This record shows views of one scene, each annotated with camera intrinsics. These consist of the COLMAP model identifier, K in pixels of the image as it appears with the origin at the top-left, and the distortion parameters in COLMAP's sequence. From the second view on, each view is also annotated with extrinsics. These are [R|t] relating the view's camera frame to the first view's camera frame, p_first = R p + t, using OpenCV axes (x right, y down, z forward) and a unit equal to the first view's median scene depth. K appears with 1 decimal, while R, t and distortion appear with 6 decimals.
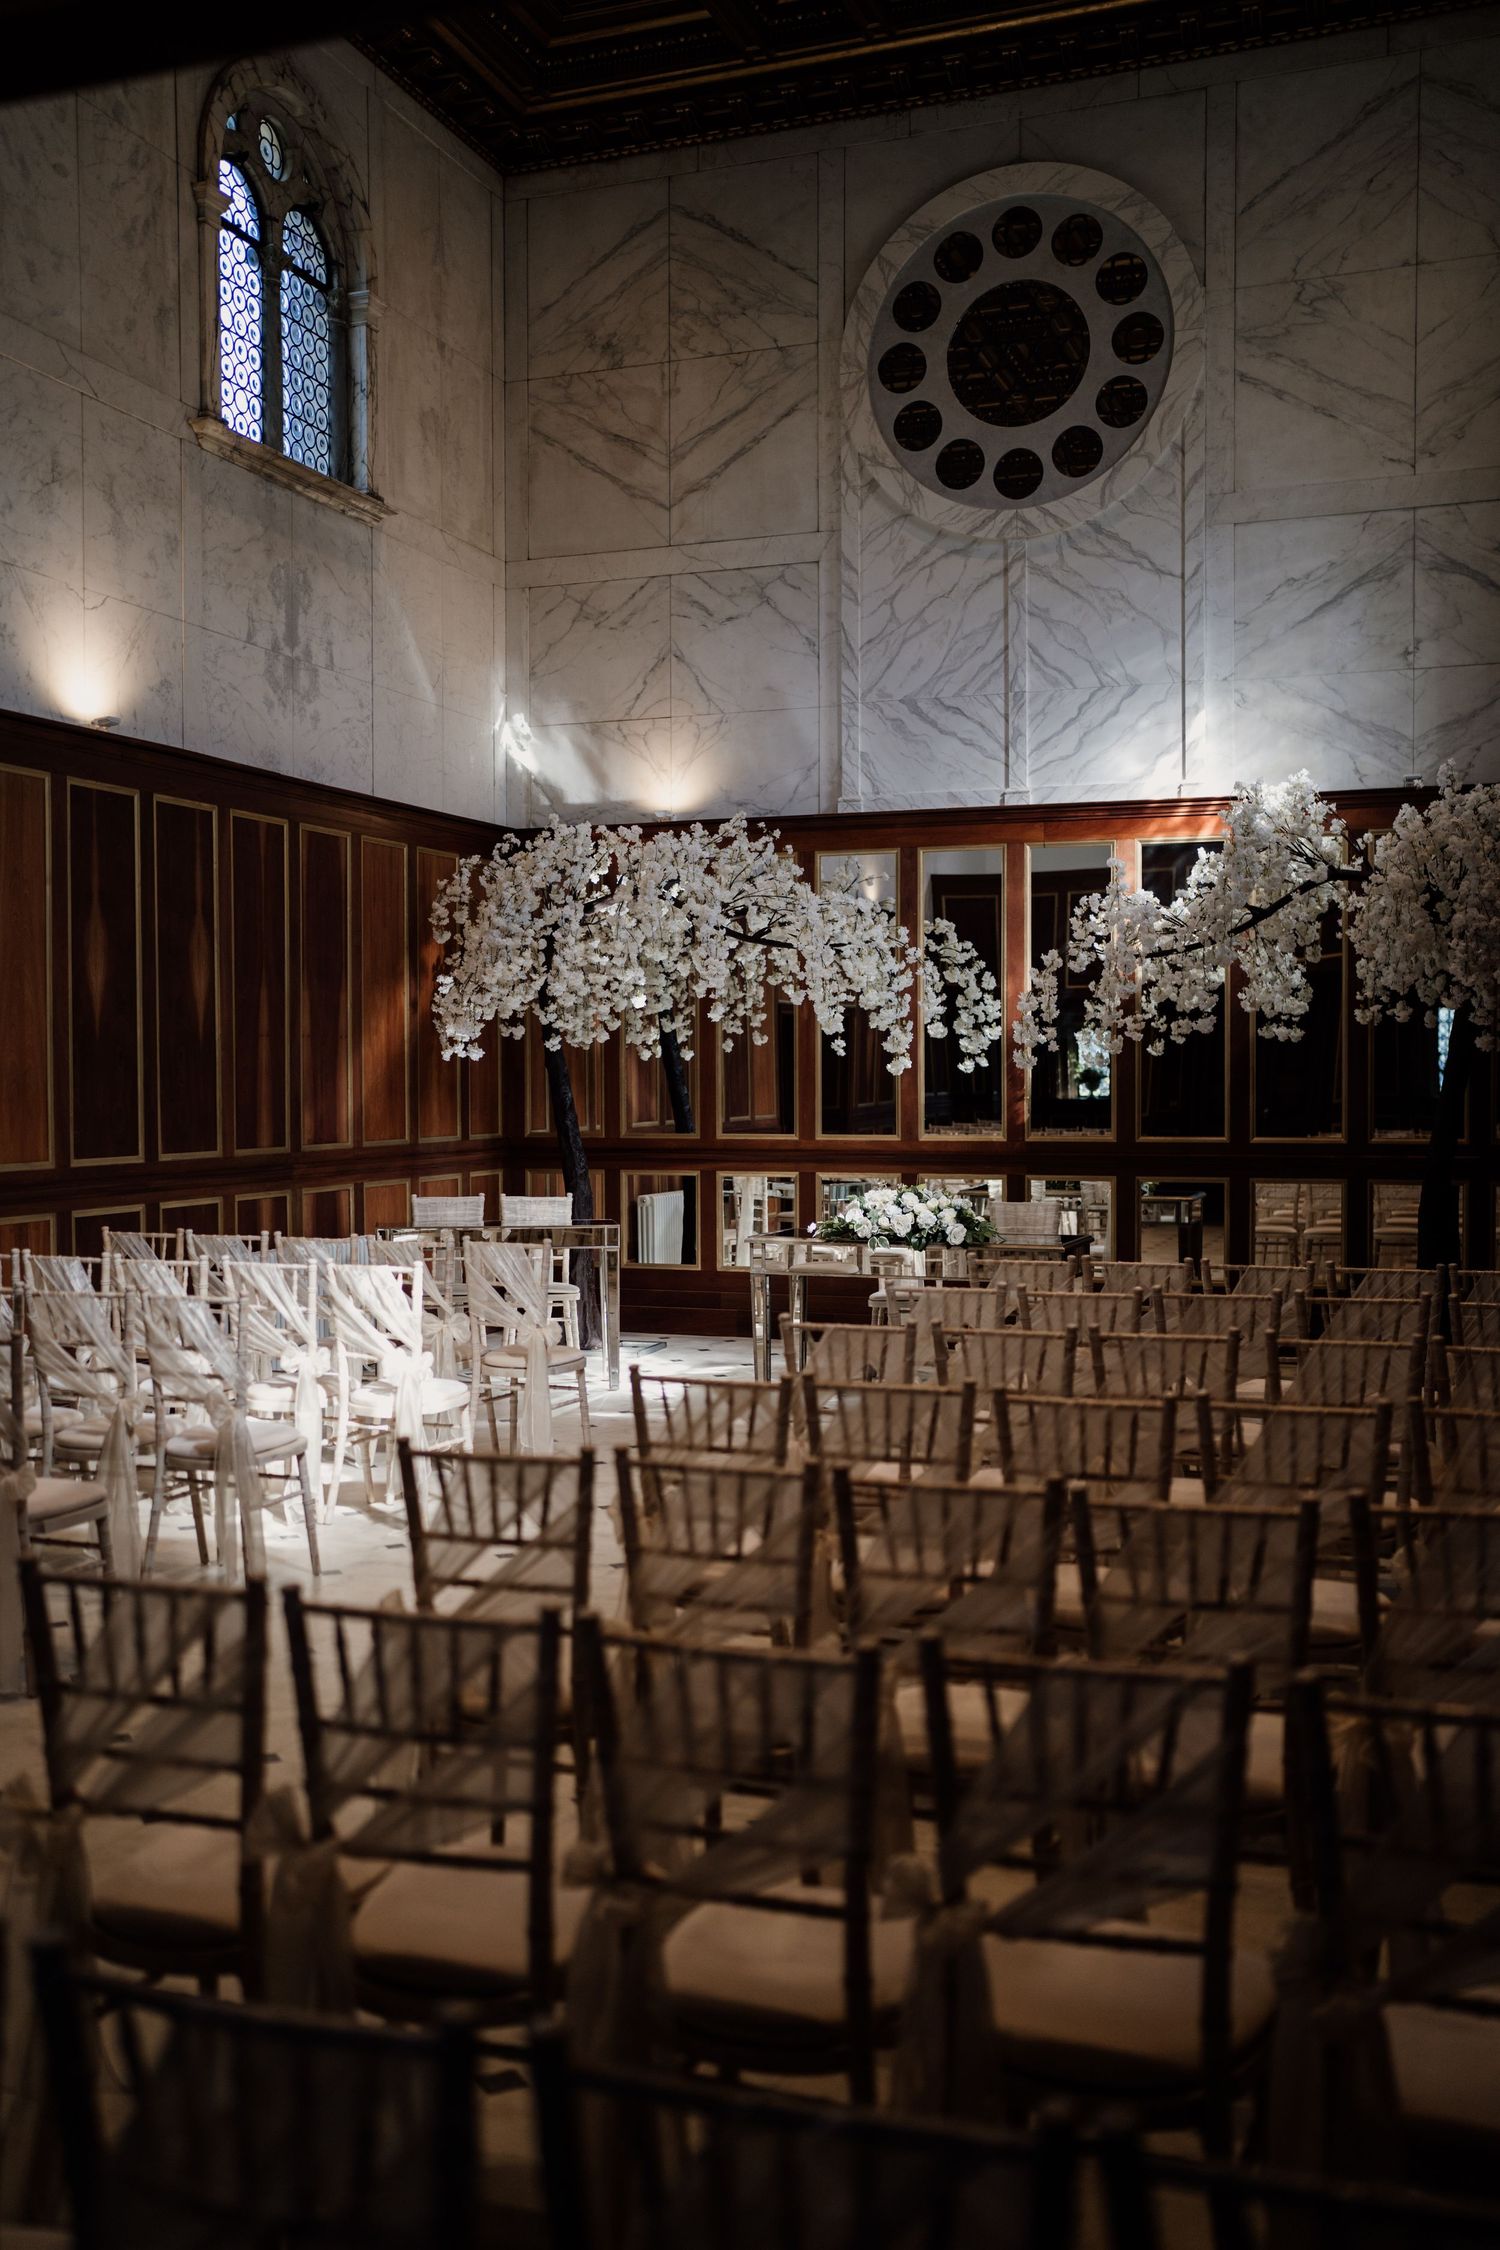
lens RADIAL K [[2133.1, 0, 750.0], [0, 2133.1, 1125.0], [0, 0, 1]] dist [-0.000717, 0.002174]
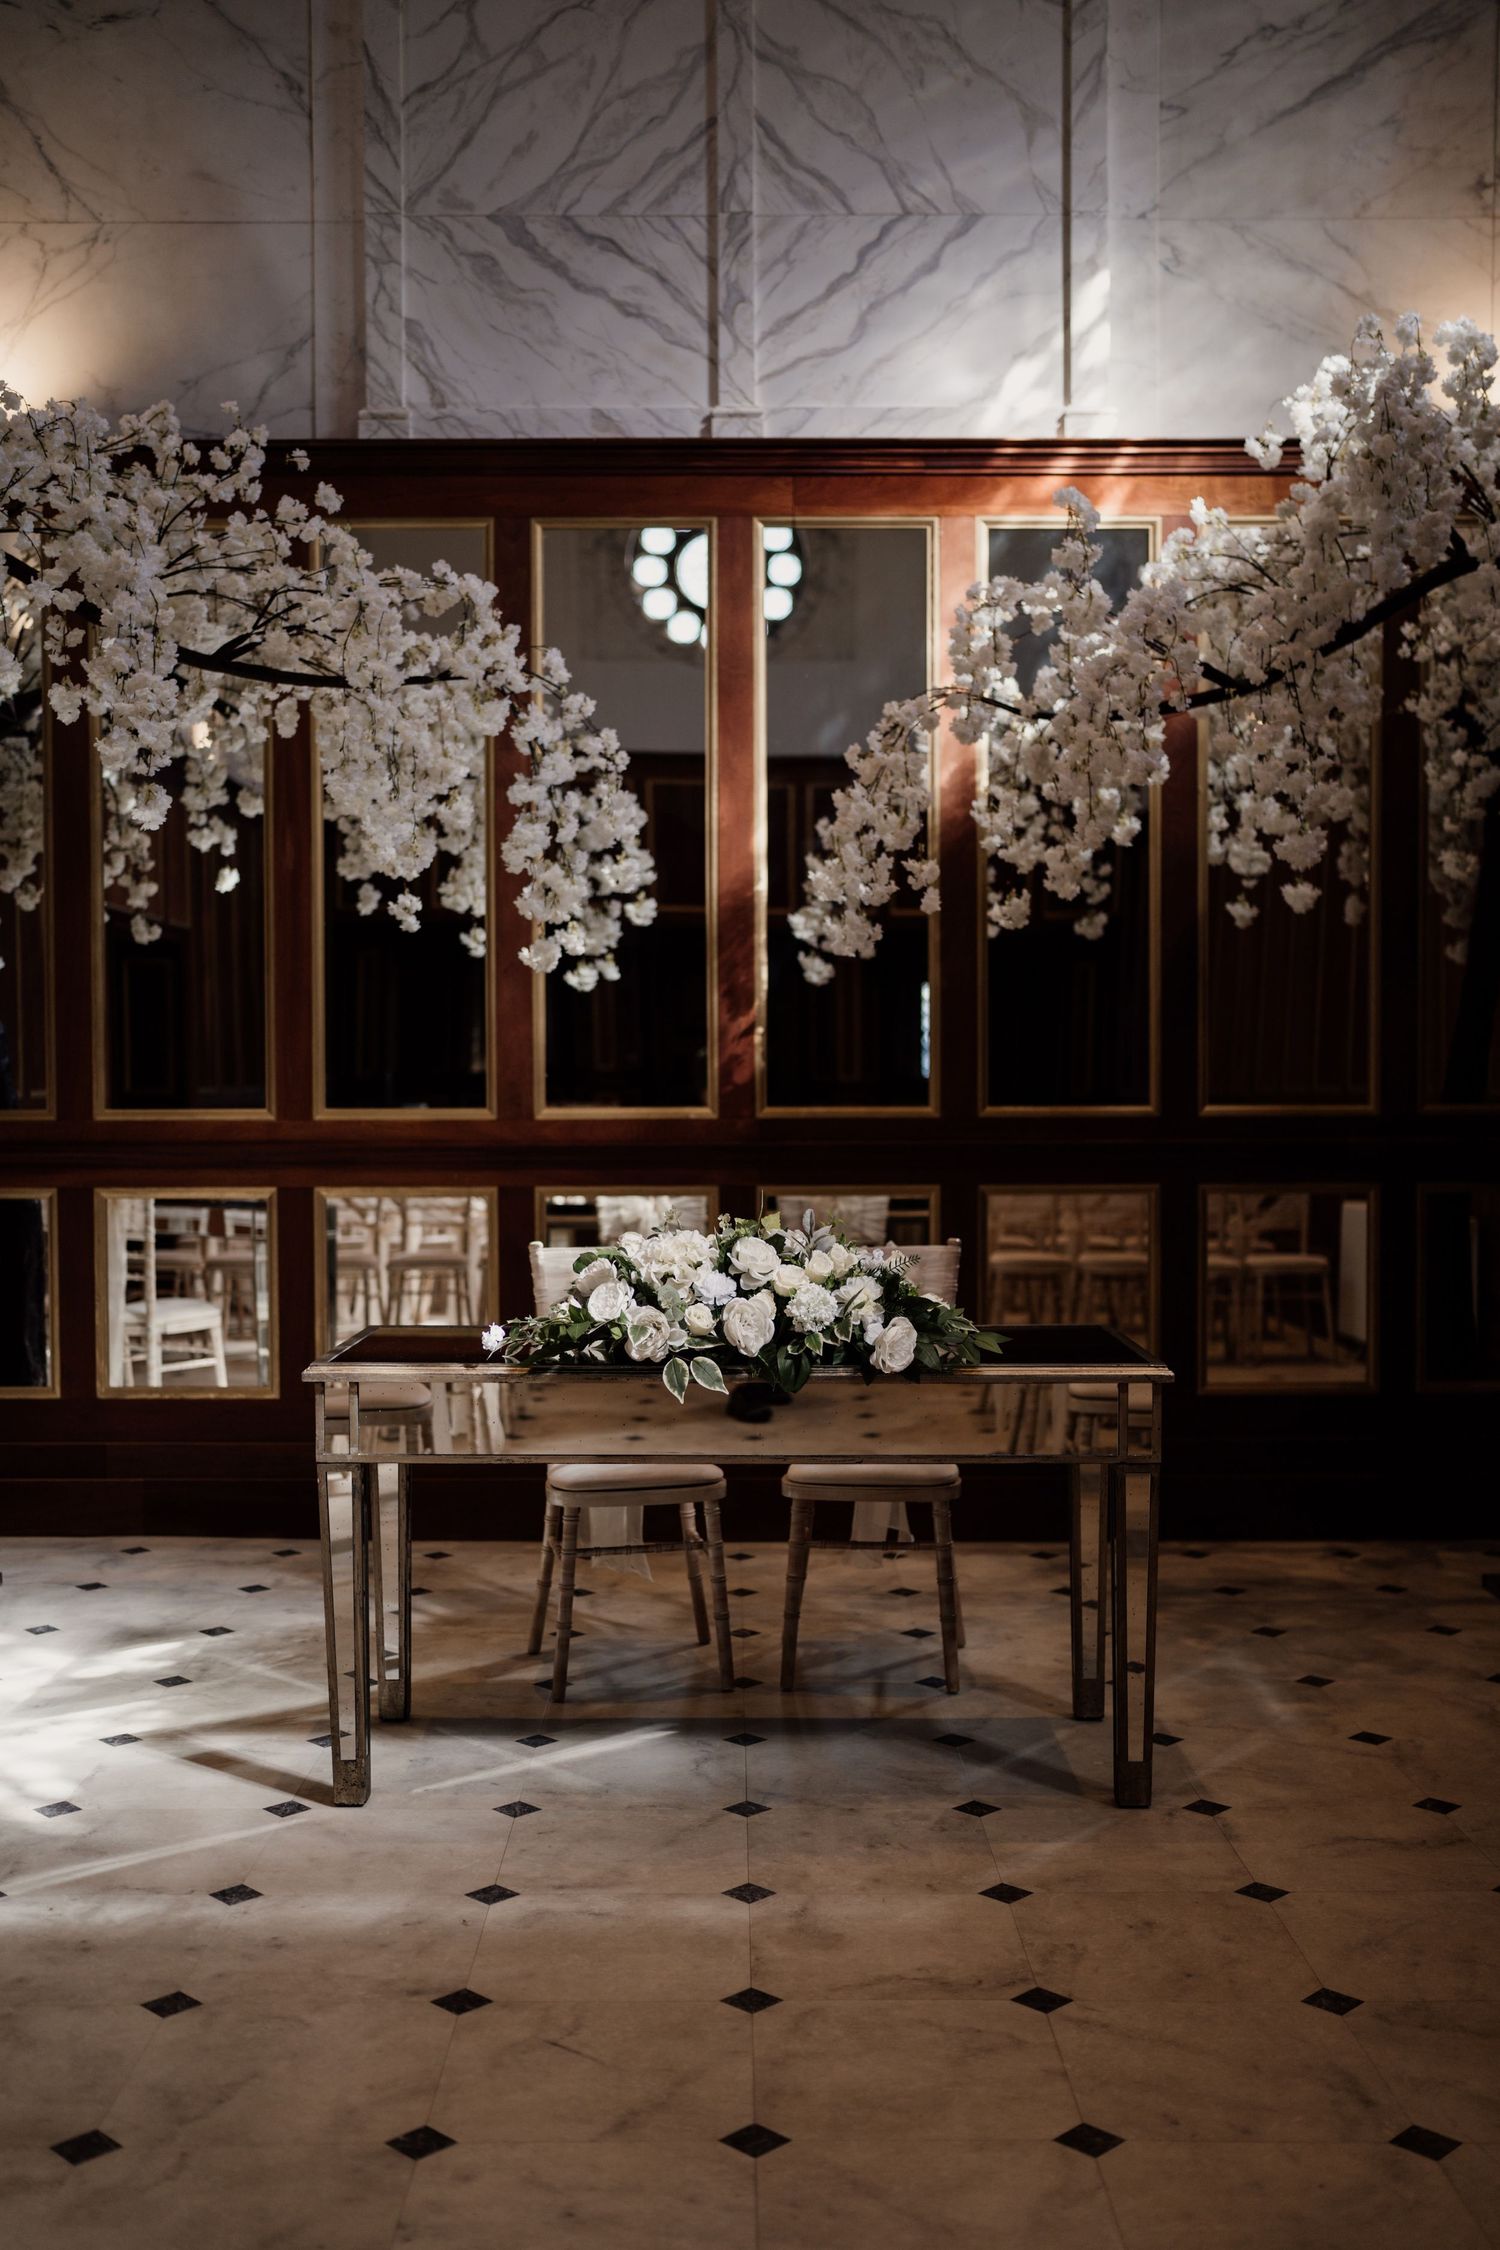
lens RADIAL K [[2259.7, 0, 750.0], [0, 2259.7, 1125.0], [0, 0, 1]] dist [-0.051626, 0.167867]
pose [[0.939541, -0.008585, 0.342329, -0.052685], [0.009208, 0.999958, -0.000197, 0.009458], [-0.342313, 0.003338, 0.939580, 0.508599]]
